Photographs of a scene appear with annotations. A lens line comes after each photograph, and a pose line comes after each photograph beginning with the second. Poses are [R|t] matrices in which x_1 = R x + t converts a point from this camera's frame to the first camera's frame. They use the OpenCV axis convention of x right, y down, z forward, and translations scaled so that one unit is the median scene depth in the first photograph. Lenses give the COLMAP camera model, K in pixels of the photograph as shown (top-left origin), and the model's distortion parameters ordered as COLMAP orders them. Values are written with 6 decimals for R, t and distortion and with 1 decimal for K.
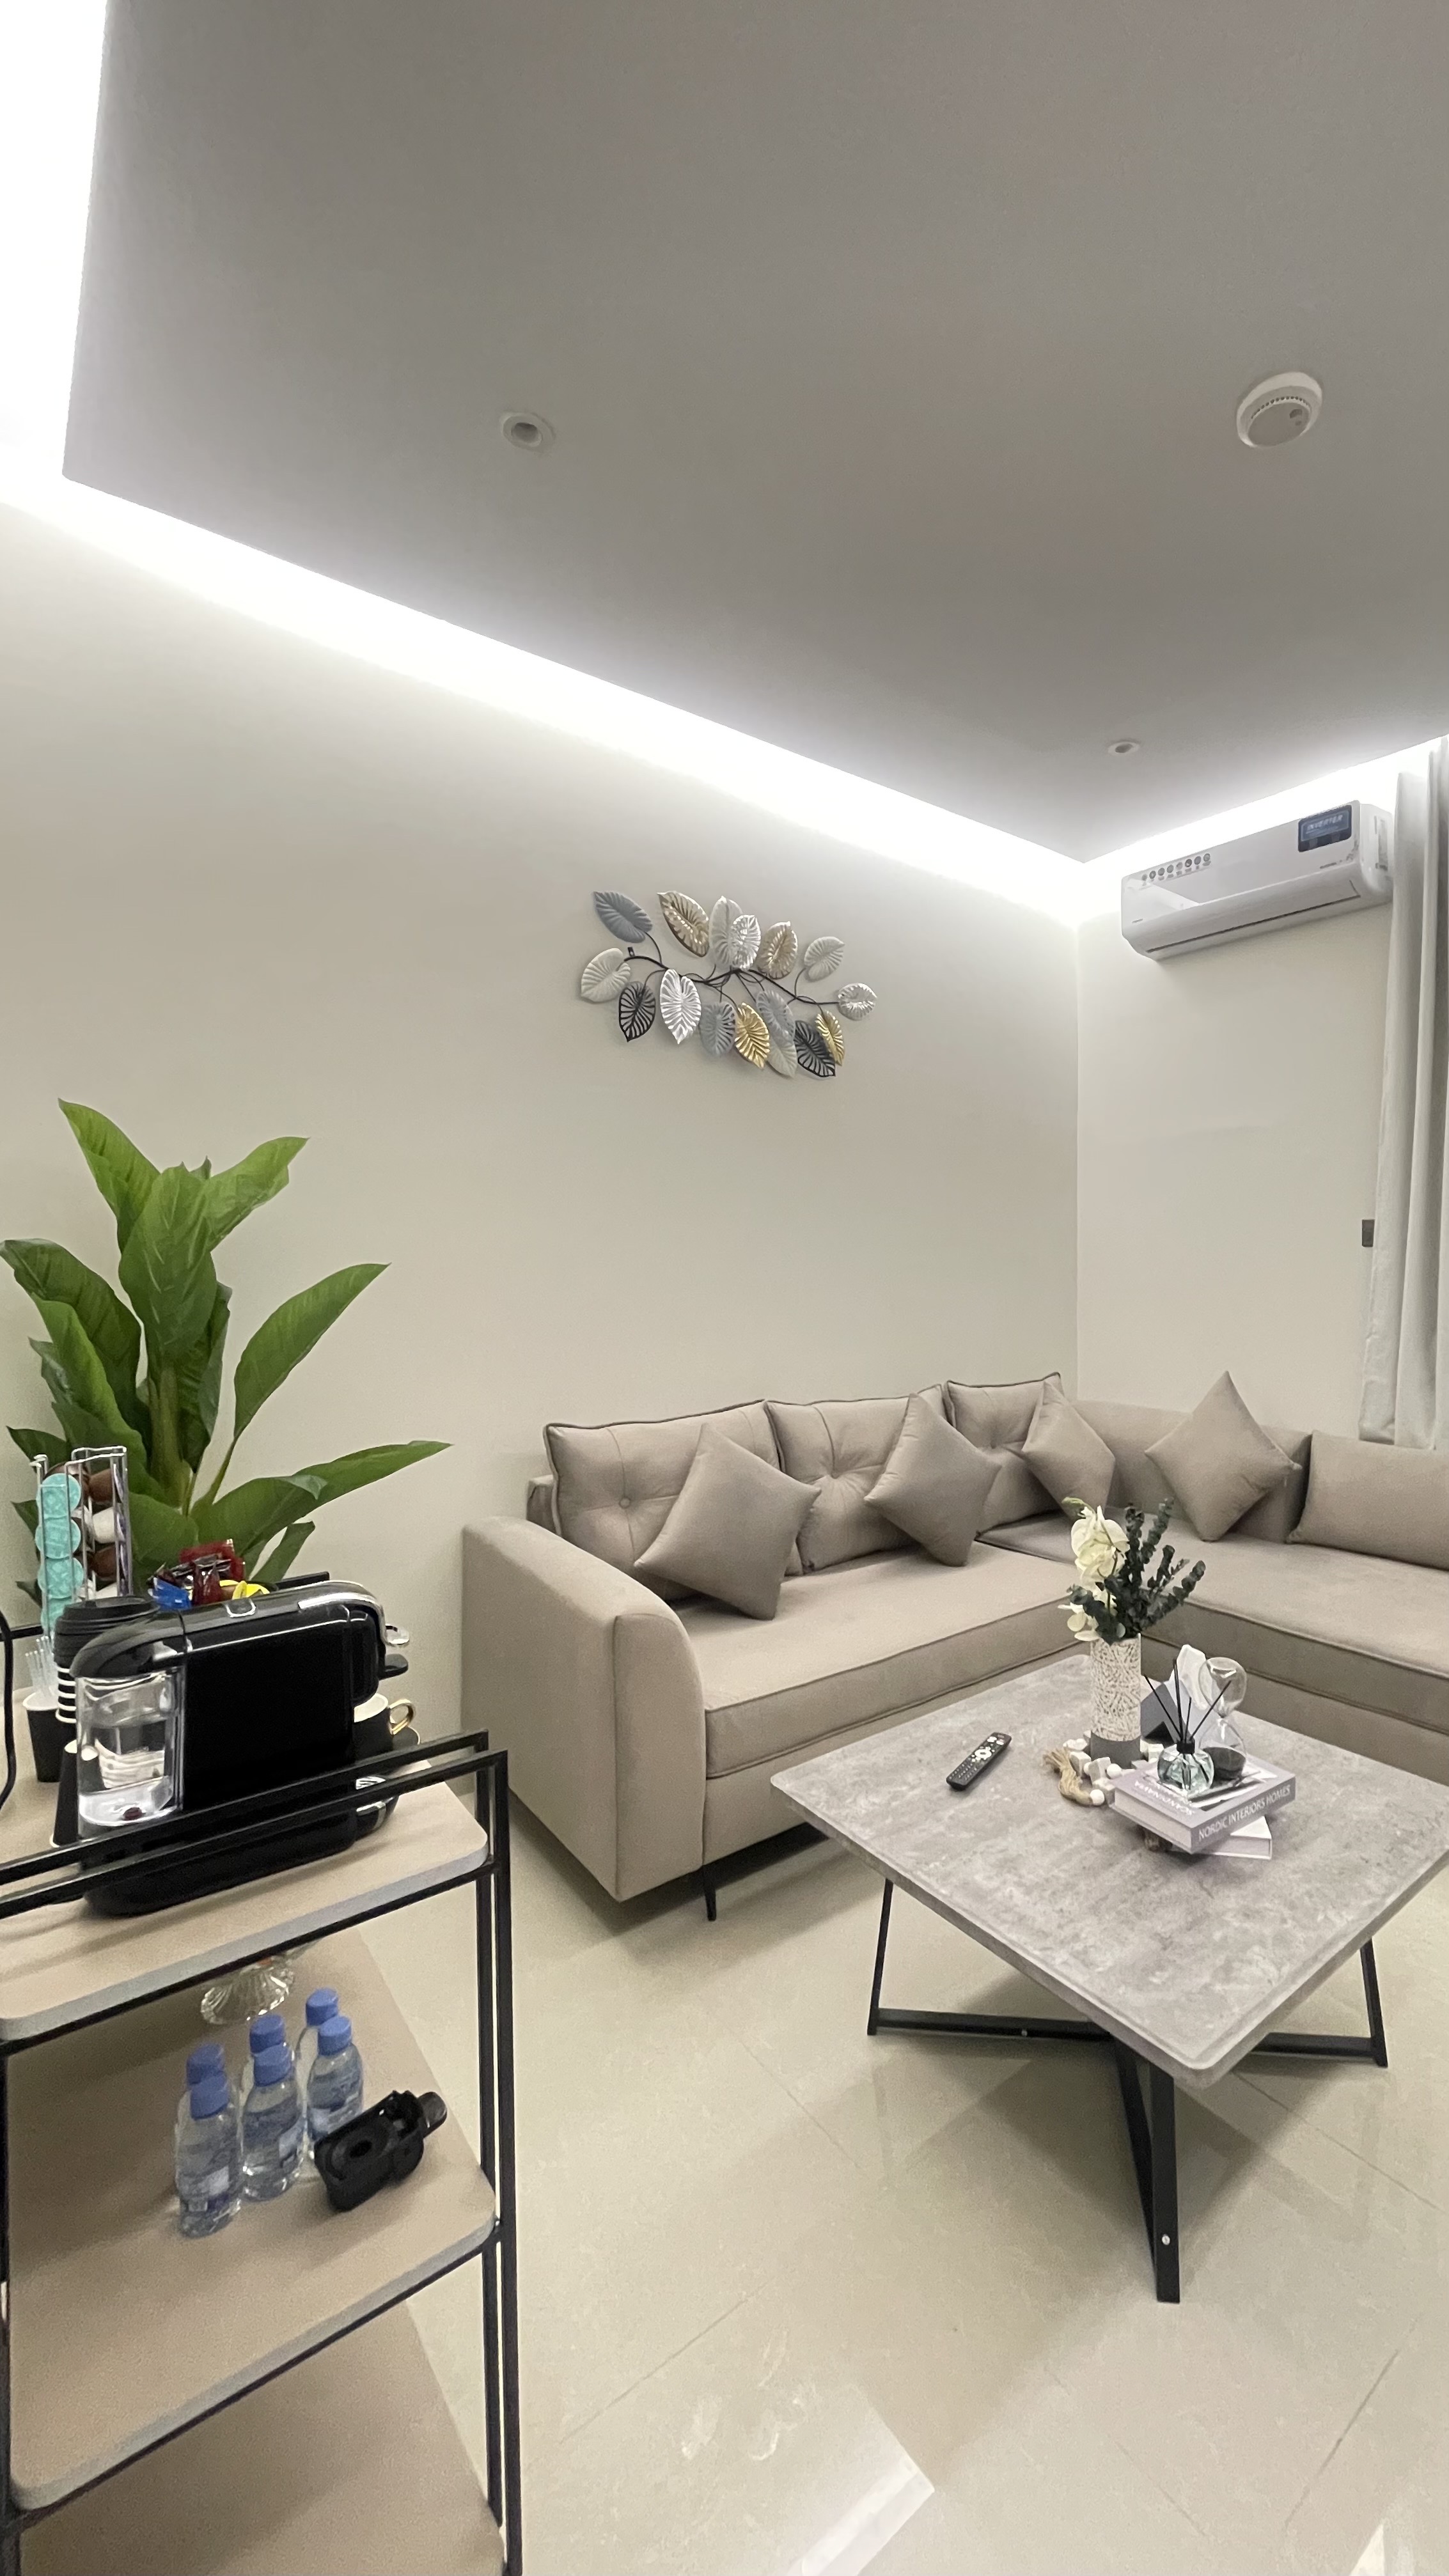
lens RADIAL K [[1057.1, 0, 883.4], [0, 1057.1, 1255.7], [0, 0, 1]] dist [-0.003577, -0.000241]
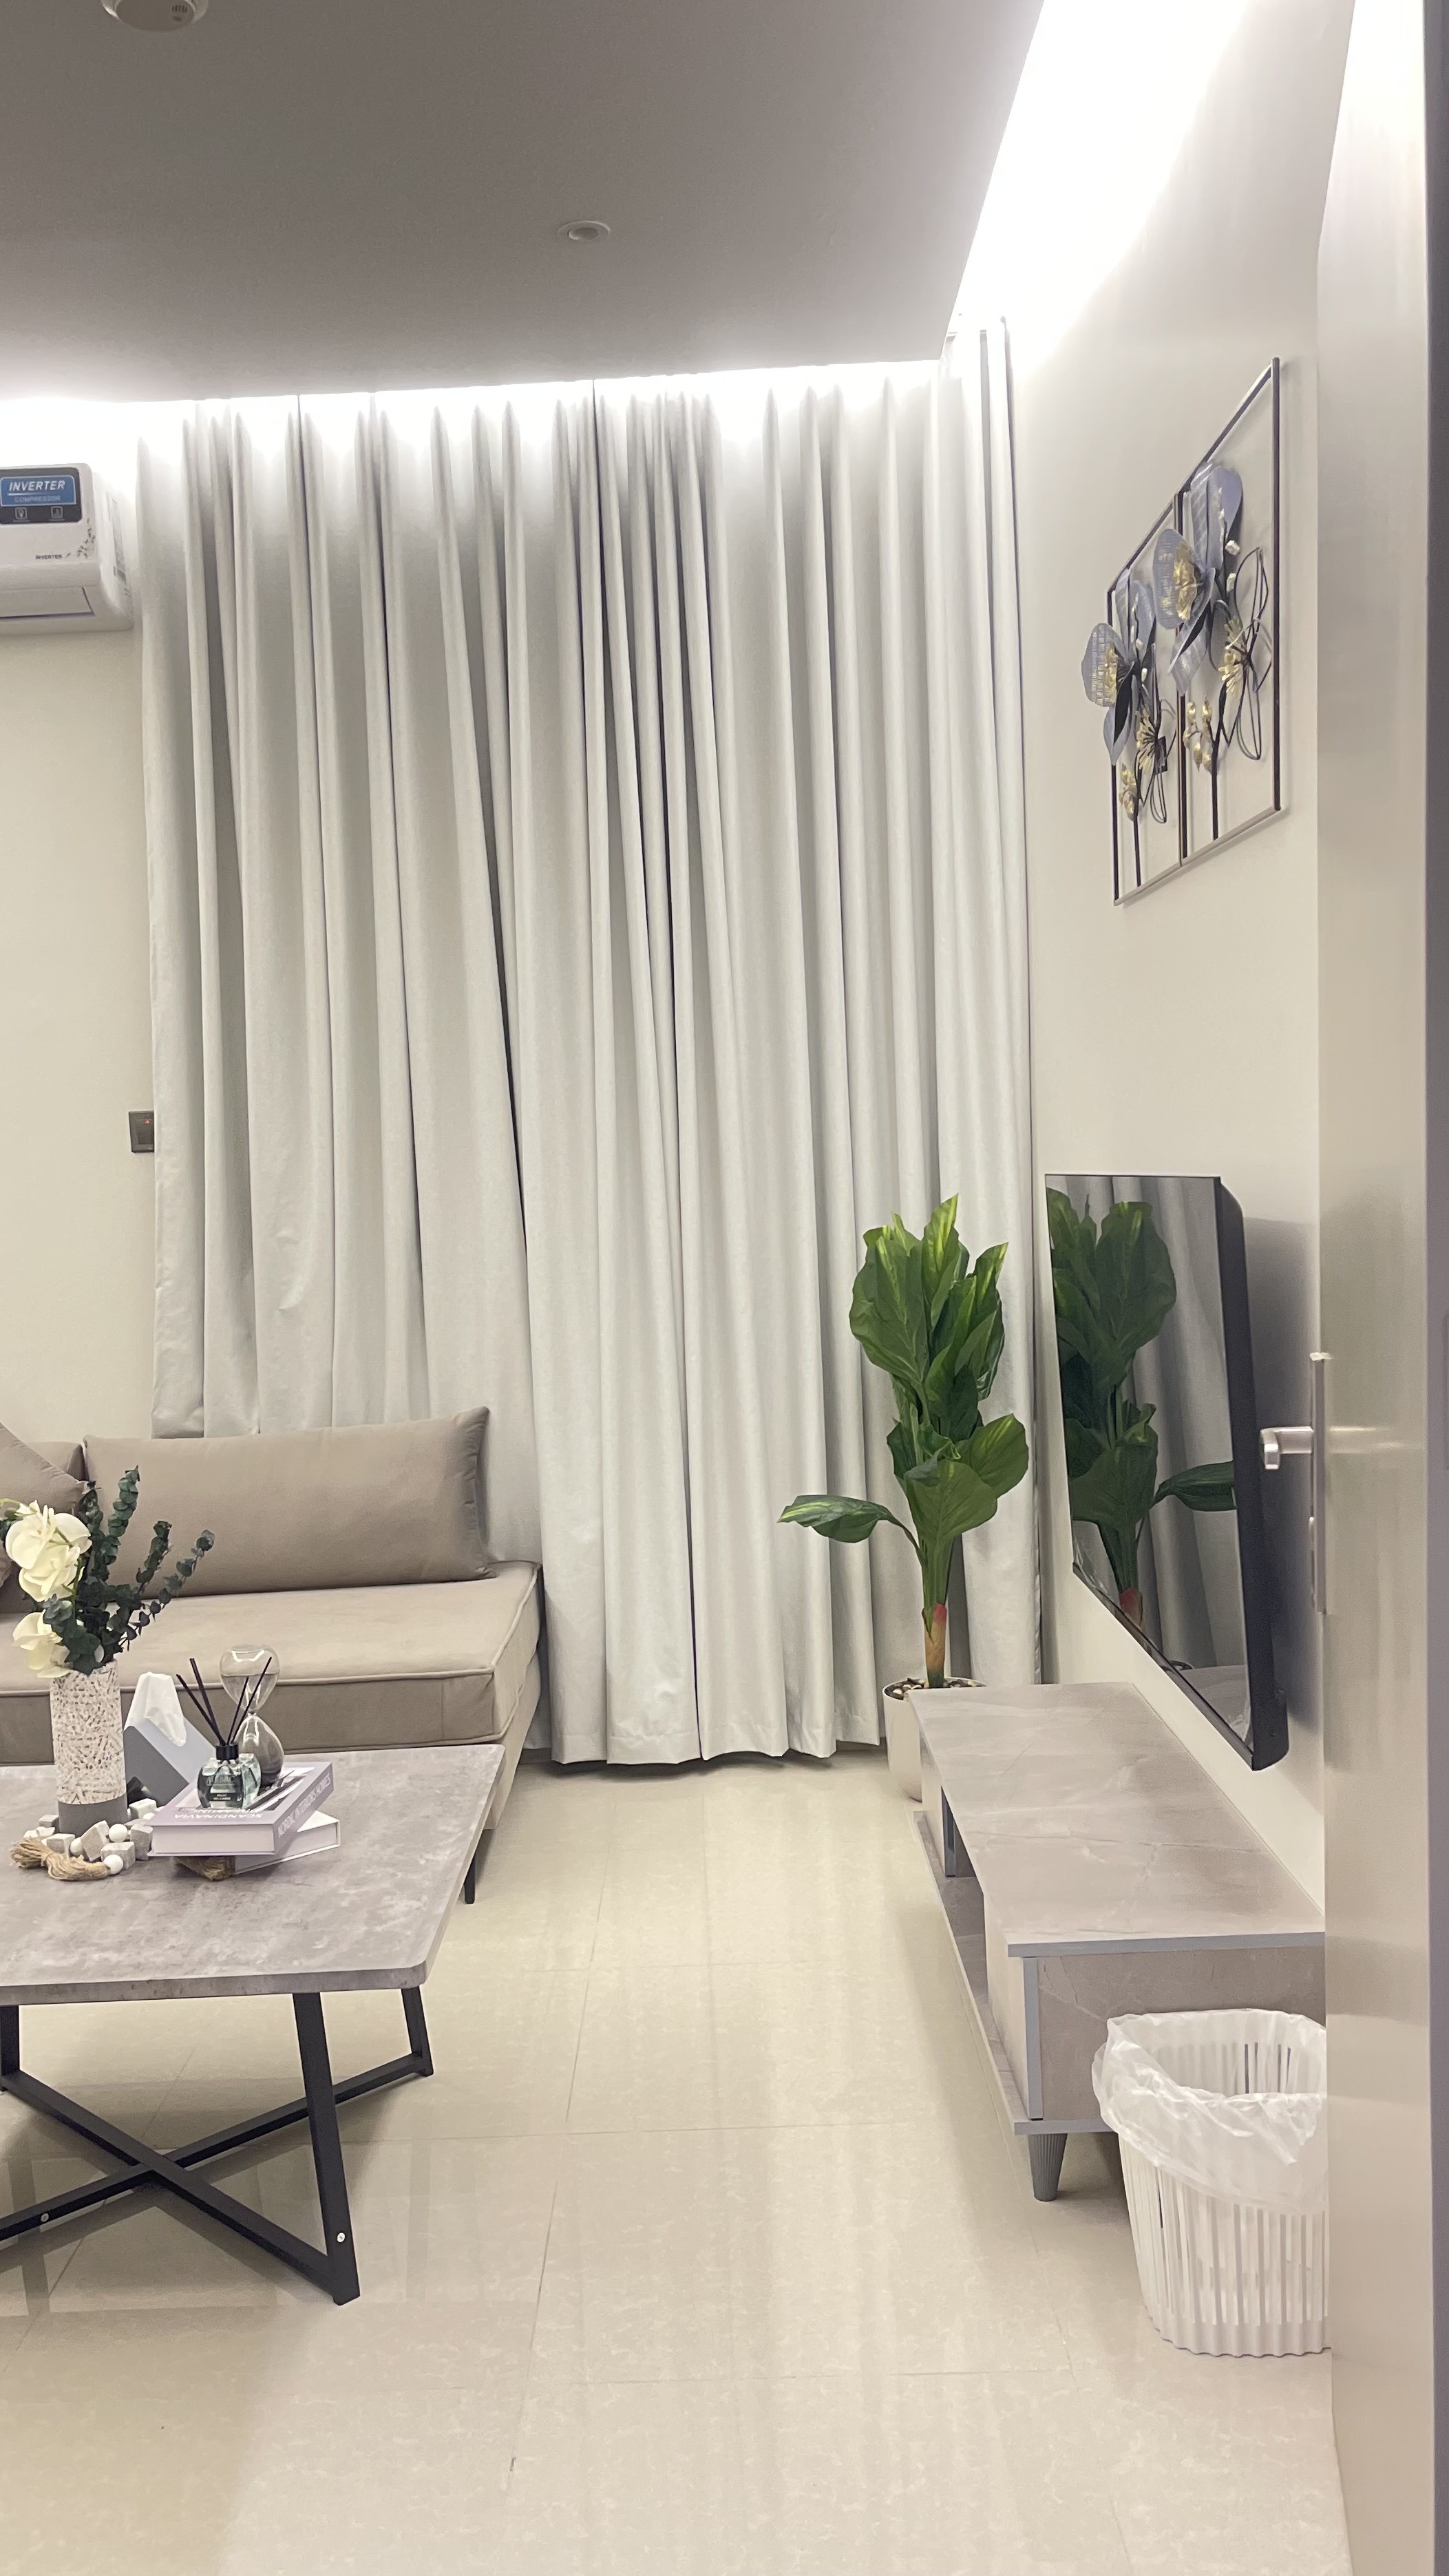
lens RADIAL K [[2067.9, 0, 678.5], [0, 2067.9, 1359.8], [0, 0, 1]] dist [0.059939, -0.005112]
pose [[0.672780, -0.101461, 0.732853, -0.522907], [0.053993, 0.994644, 0.088138, 0.042734], [-0.737870, -0.019728, 0.674654, -0.262828]]
